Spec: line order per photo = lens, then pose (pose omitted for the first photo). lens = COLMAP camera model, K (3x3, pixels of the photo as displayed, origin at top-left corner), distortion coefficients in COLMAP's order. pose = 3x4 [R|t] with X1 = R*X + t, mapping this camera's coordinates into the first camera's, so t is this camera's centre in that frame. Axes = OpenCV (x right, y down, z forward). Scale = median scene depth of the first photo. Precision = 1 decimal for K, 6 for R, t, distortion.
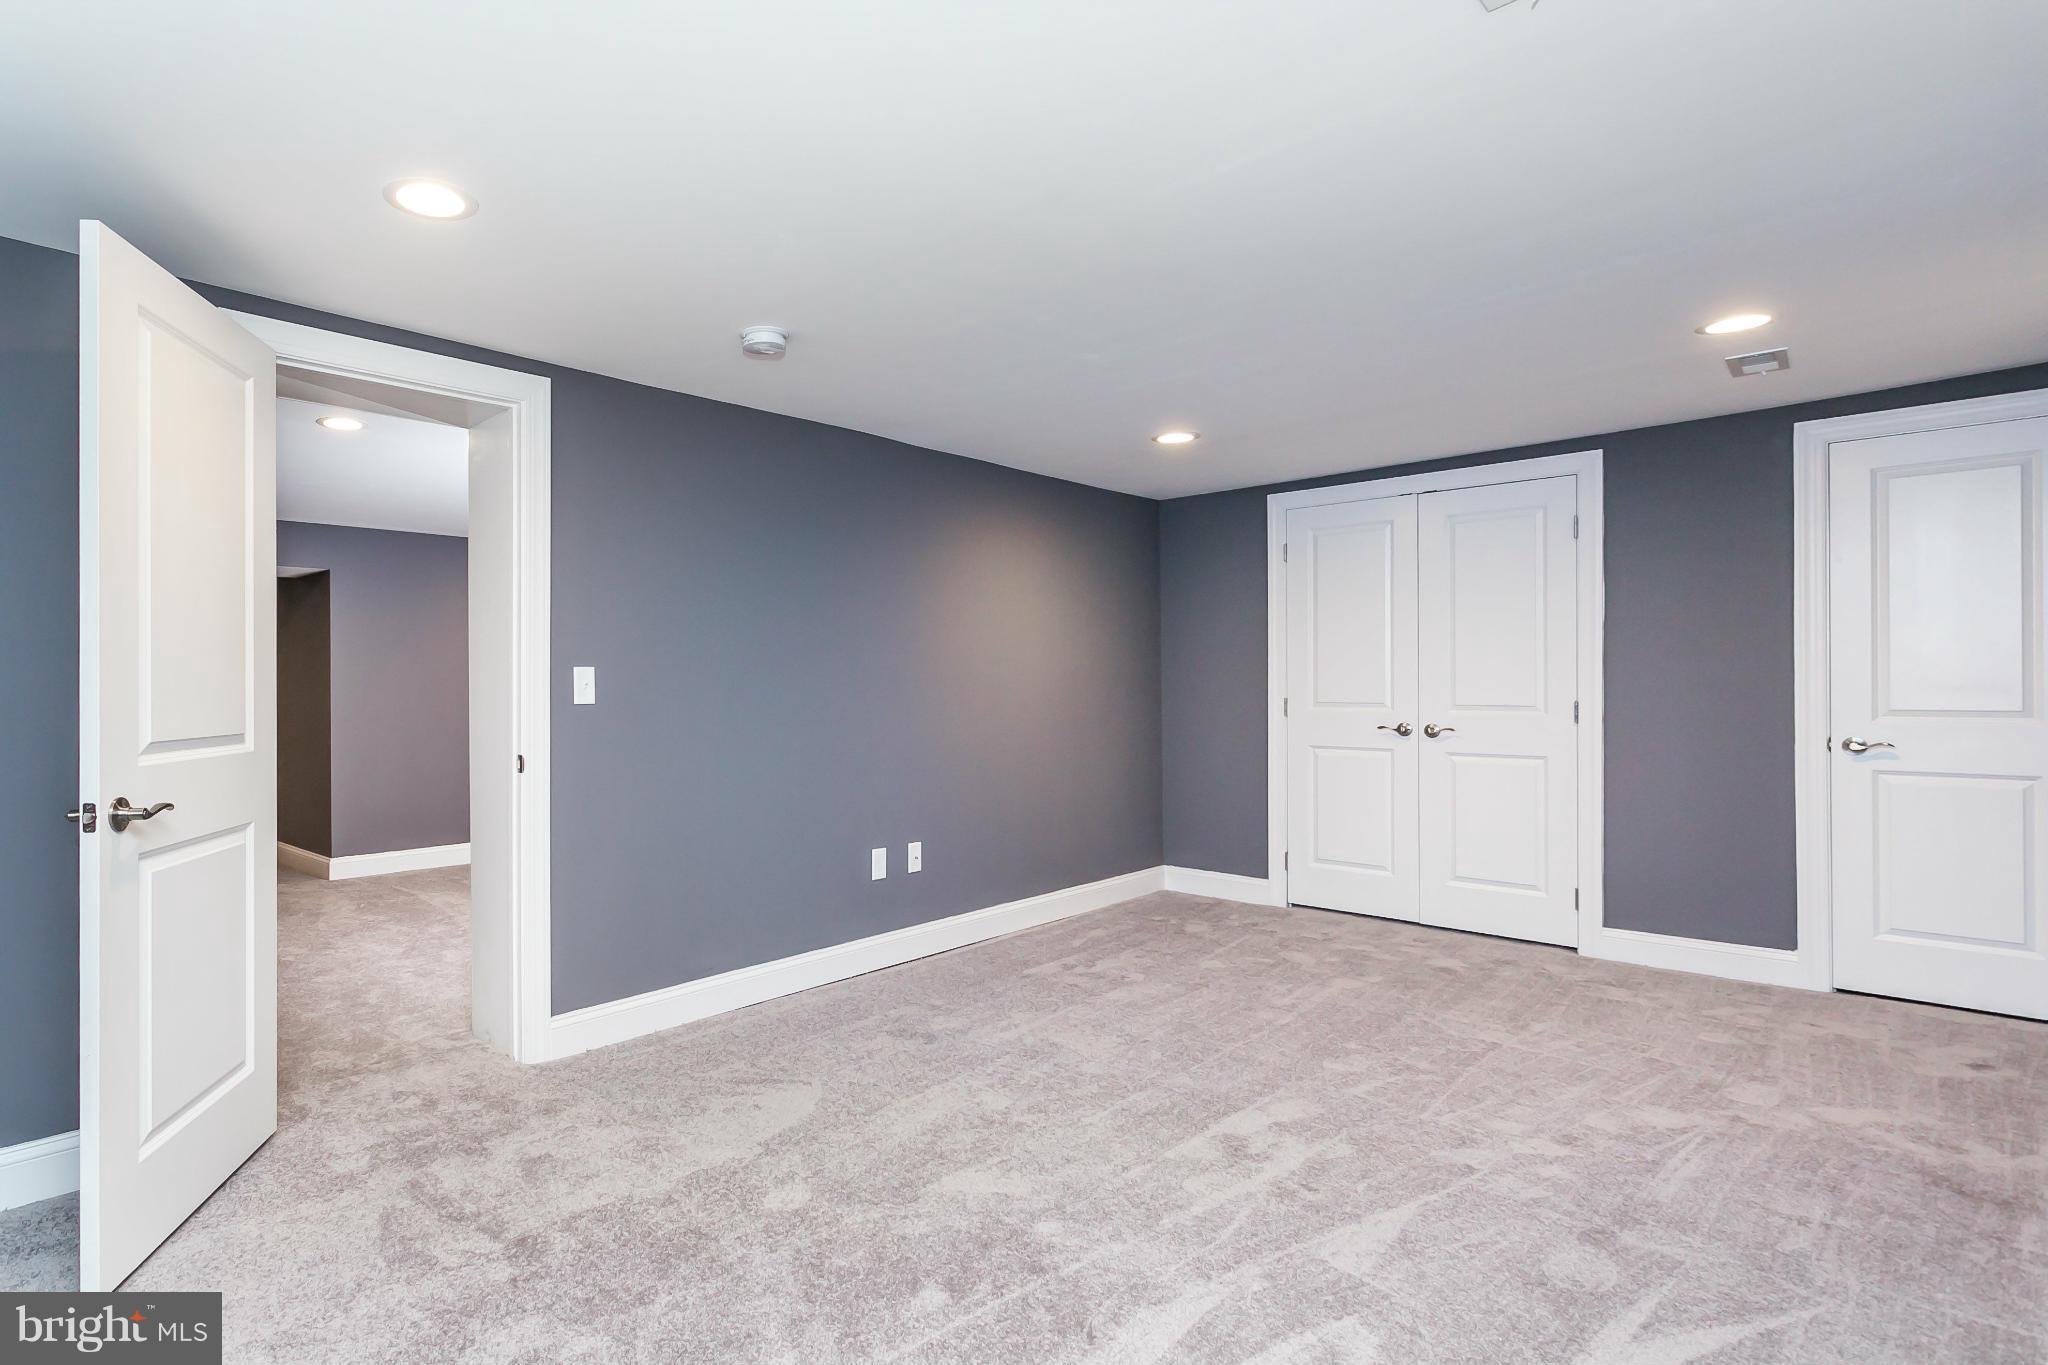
lens RADIAL K [[1309.6, 0, 1024.0], [0, 1309.6, 682.5], [0, 0, 1]] dist [0.018178, -0.000315]
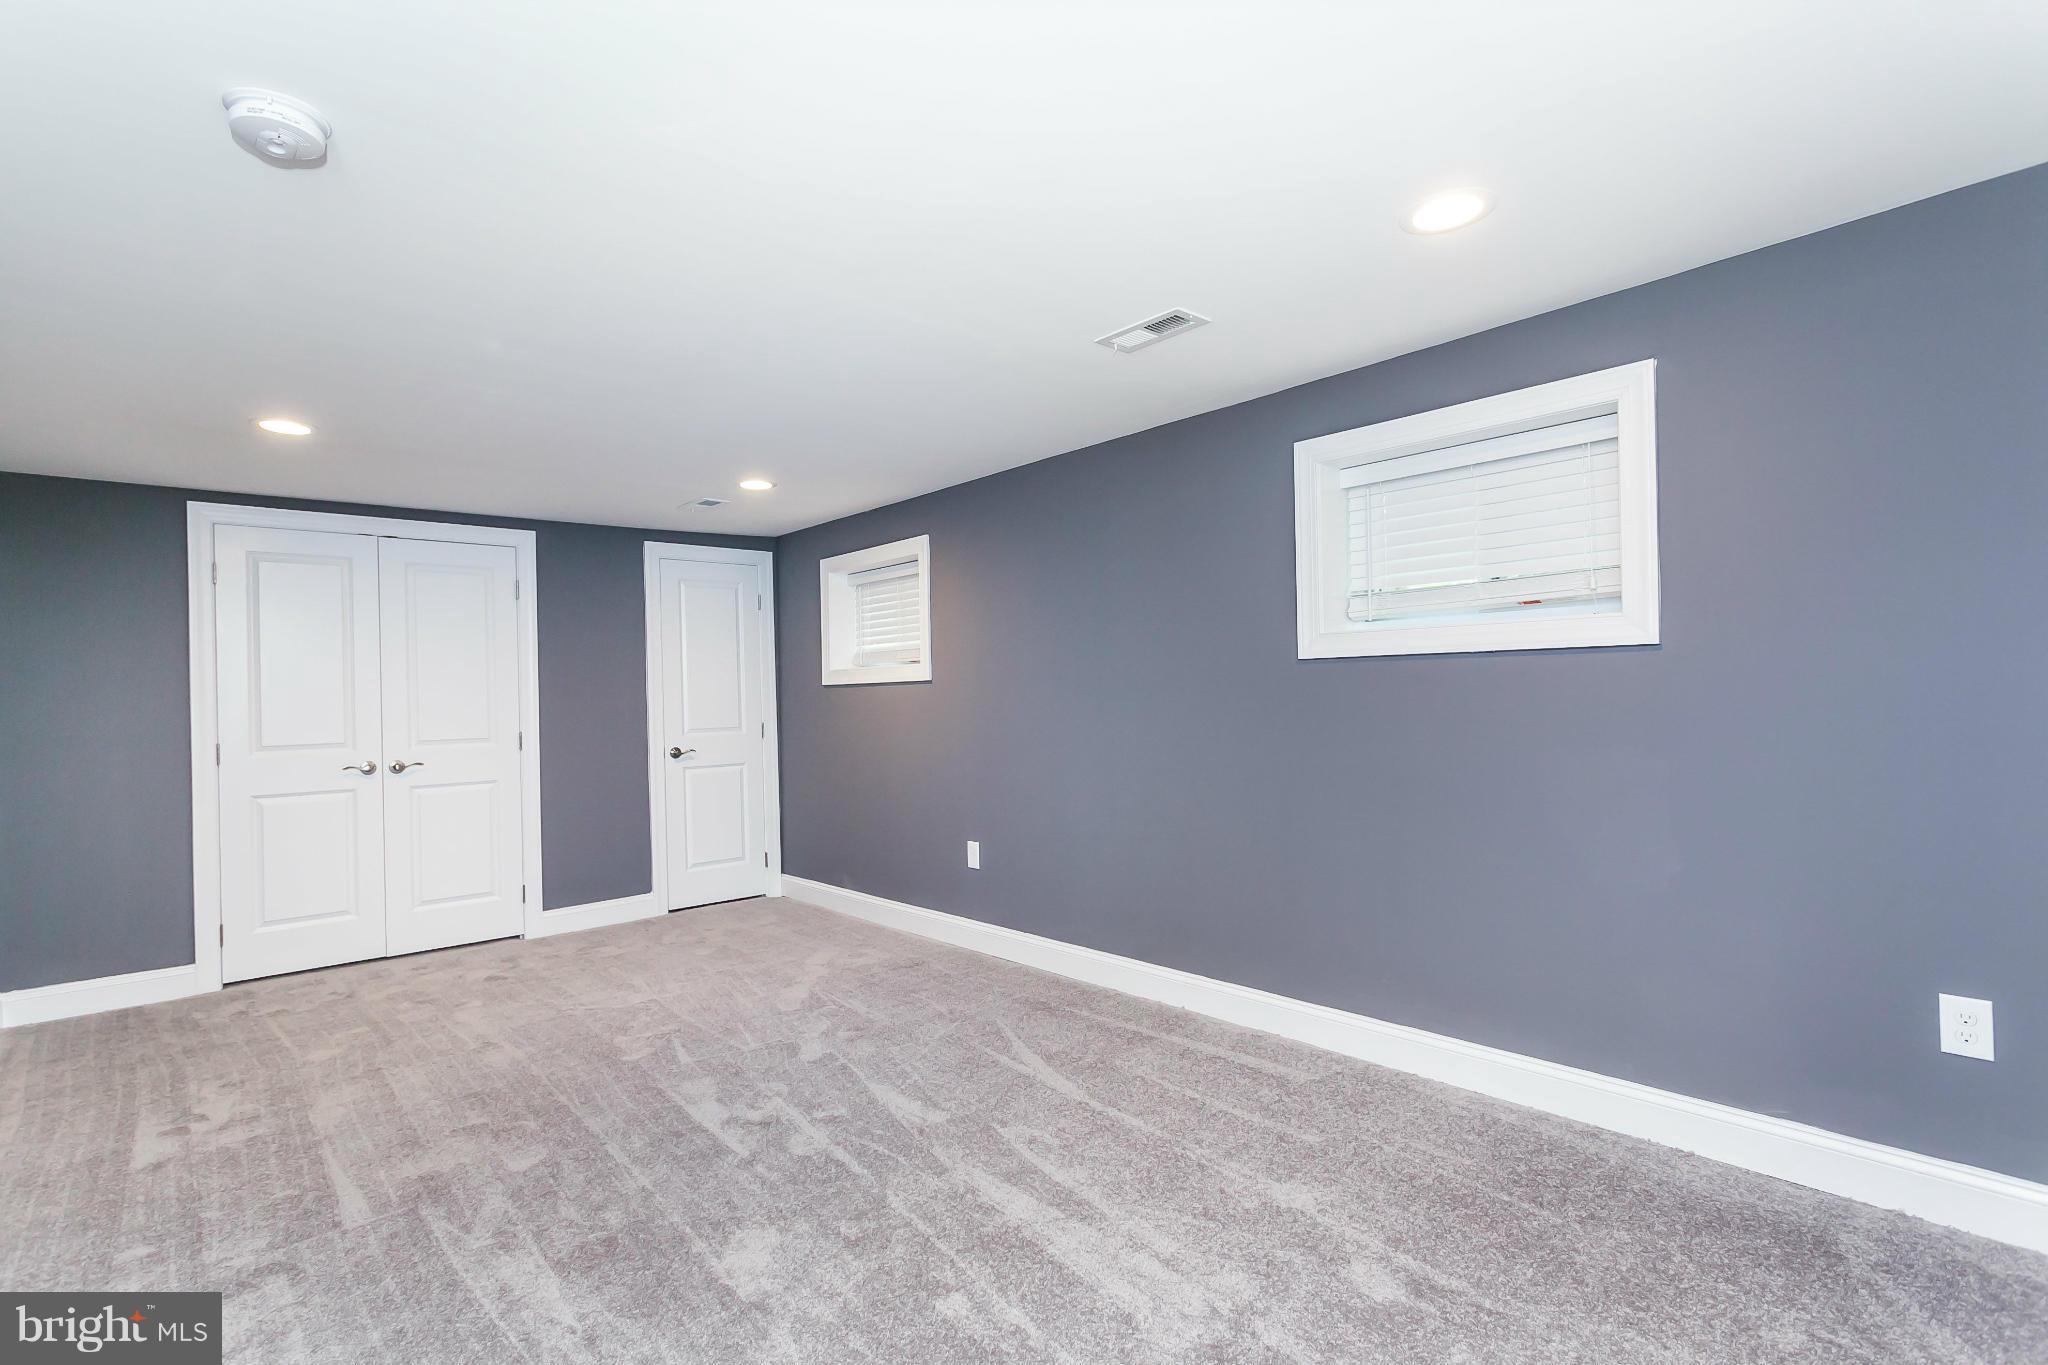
lens RADIAL K [[963.7, 0, 1007.4], [0, 963.7, 689.8], [0, 0, 1]] dist [0.009193, -0.000474]
pose [[0.021705, 0.013079, 0.999679, -0.486376], [0.028474, 0.999501, -0.013695, 0.000118], [-0.999359, 0.028762, 0.021322, 0.546076]]
